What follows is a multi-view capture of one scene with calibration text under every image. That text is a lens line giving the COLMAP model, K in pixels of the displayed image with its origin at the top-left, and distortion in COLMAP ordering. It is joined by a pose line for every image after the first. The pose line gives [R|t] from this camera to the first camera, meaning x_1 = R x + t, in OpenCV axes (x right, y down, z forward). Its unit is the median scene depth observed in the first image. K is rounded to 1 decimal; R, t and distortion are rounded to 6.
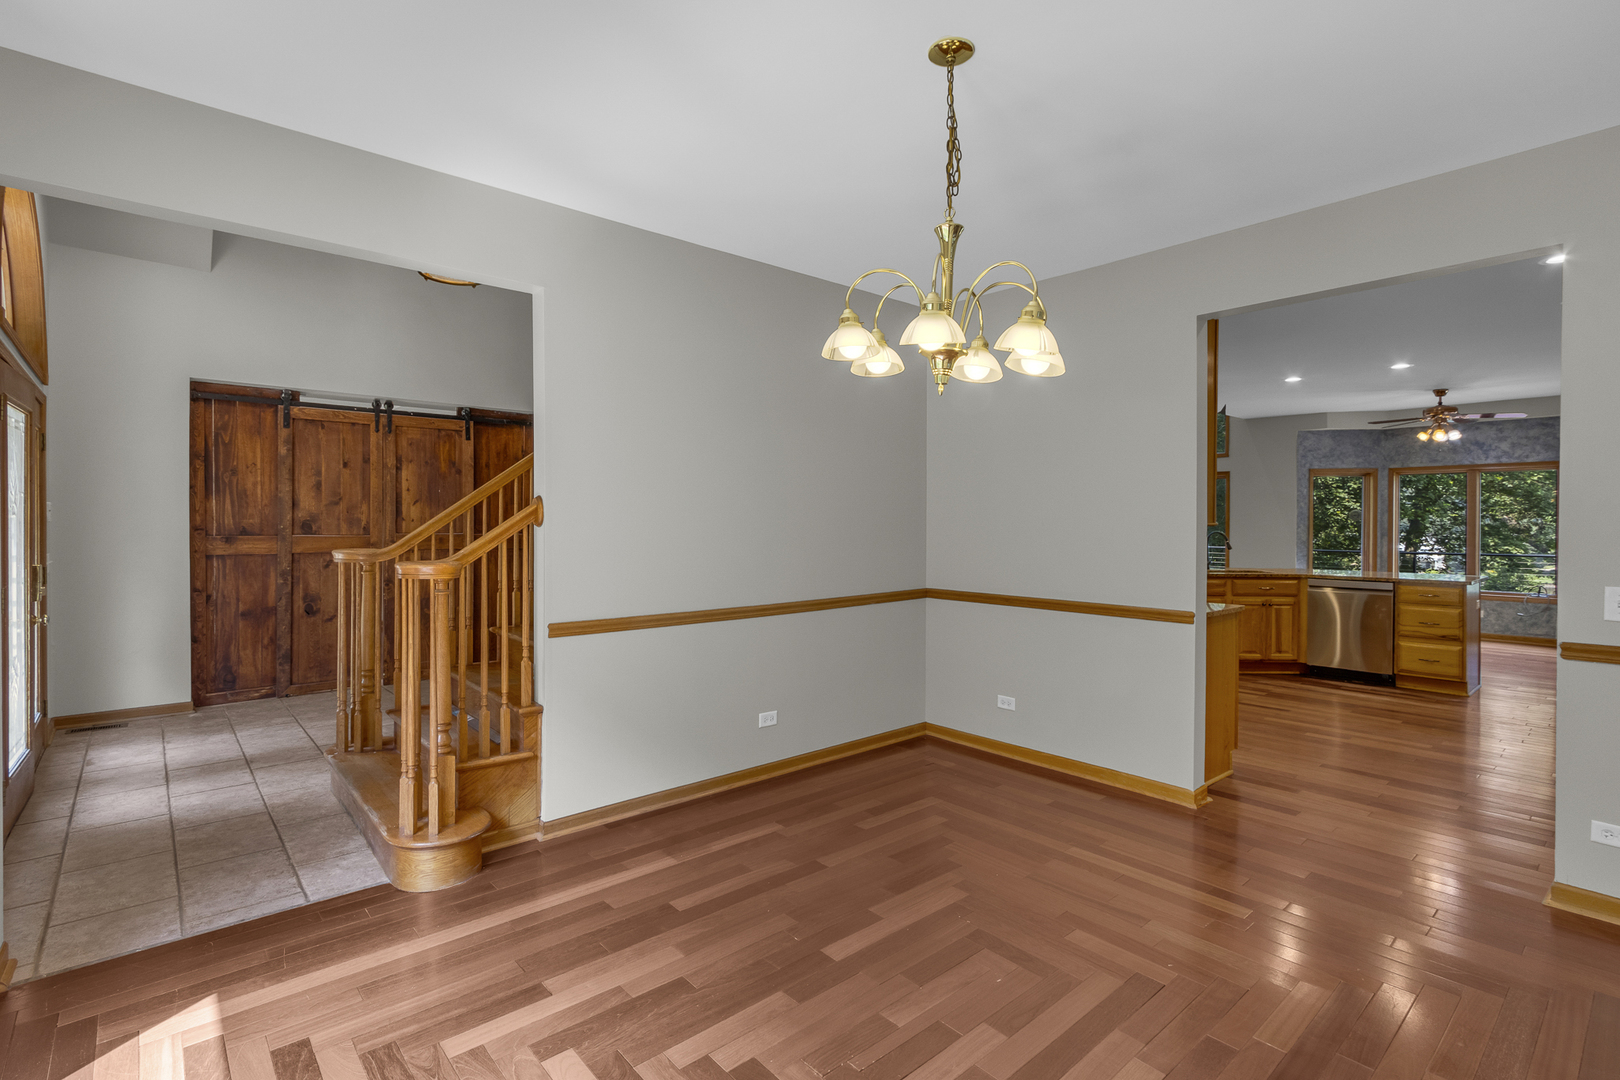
lens RADIAL K [[768.4, 0, 807.8], [0, 768.4, 527.1], [0, 0, 1]] dist [-0.017460, -0.000352]
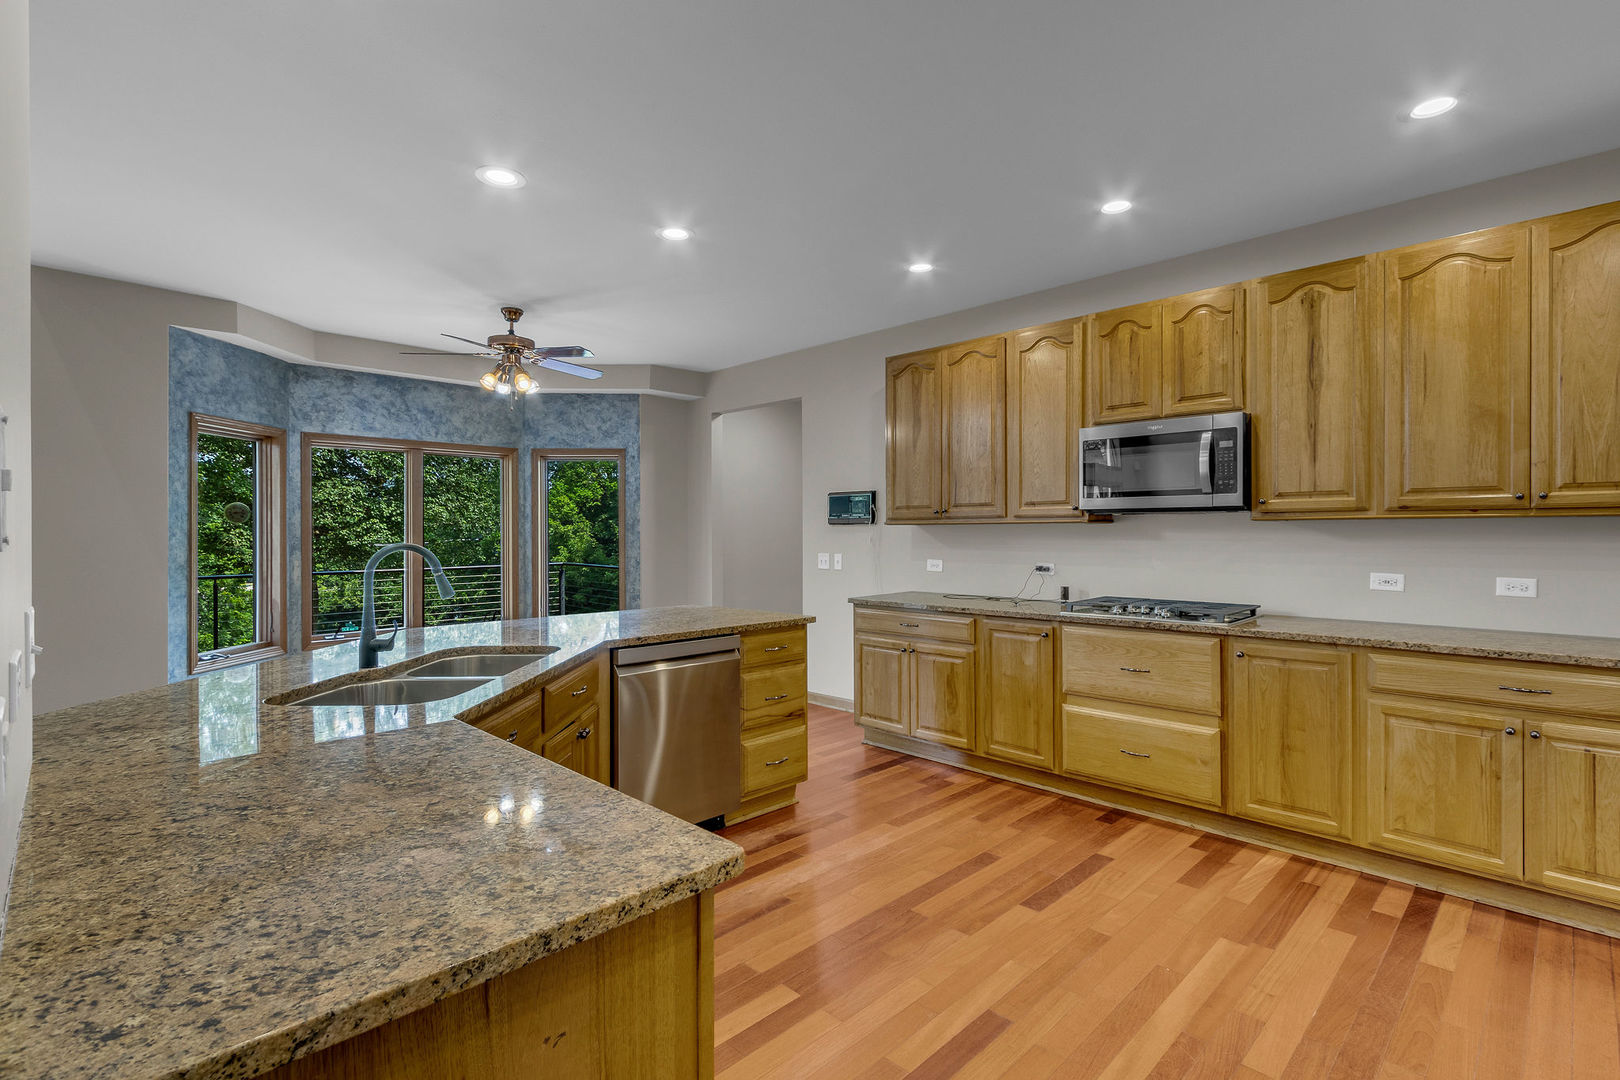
lens RADIAL K [[768.4, 0, 852.4], [0, 768.4, 535.6], [0, 0, 1]] dist [-0.017460, -0.000352]
pose [[-0.092979, -0.003933, 0.995660, 0.170640], [0.008389, 0.999954, 0.004733, 0.002074], [-0.995633, 0.008793, -0.092942, 0.717602]]
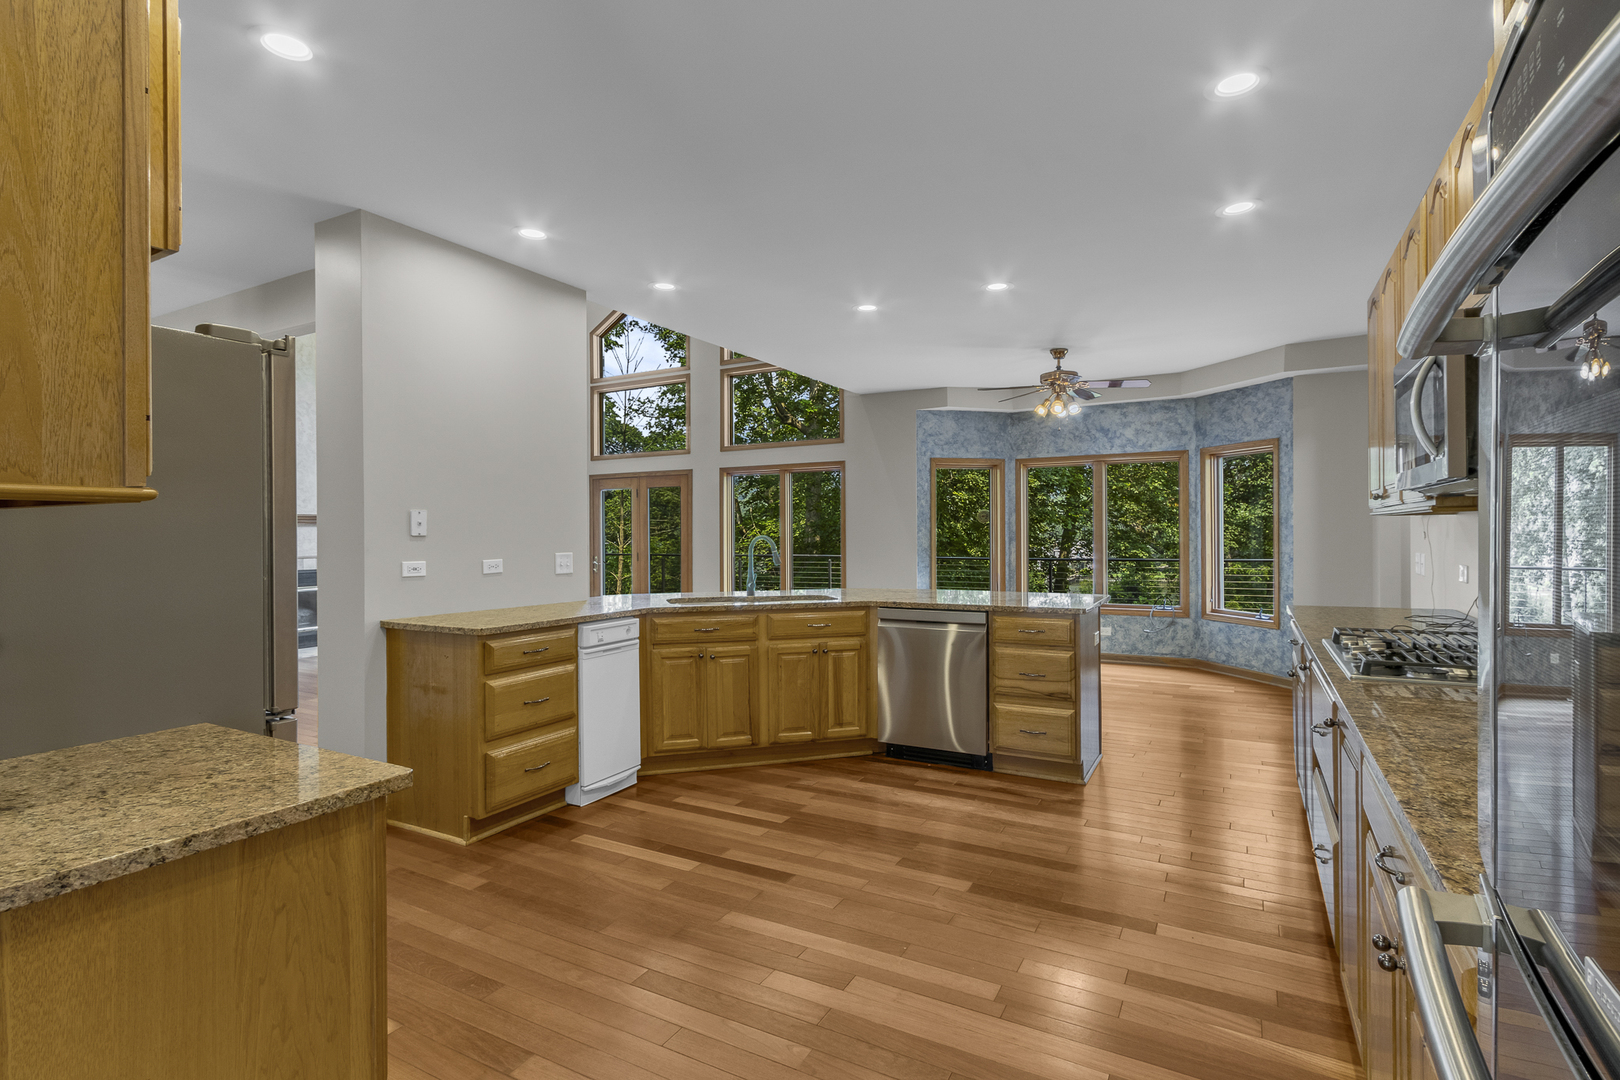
lens RADIAL K [[768.4, 0, 819.2], [0, 768.4, 533.0], [0, 0, 1]] dist [-0.017460, -0.000352]
pose [[0.938114, -0.008496, 0.346224, 0.305486], [0.011031, 0.999925, -0.005354, 0.006123], [-0.346152, 0.008842, 0.938137, 0.324580]]
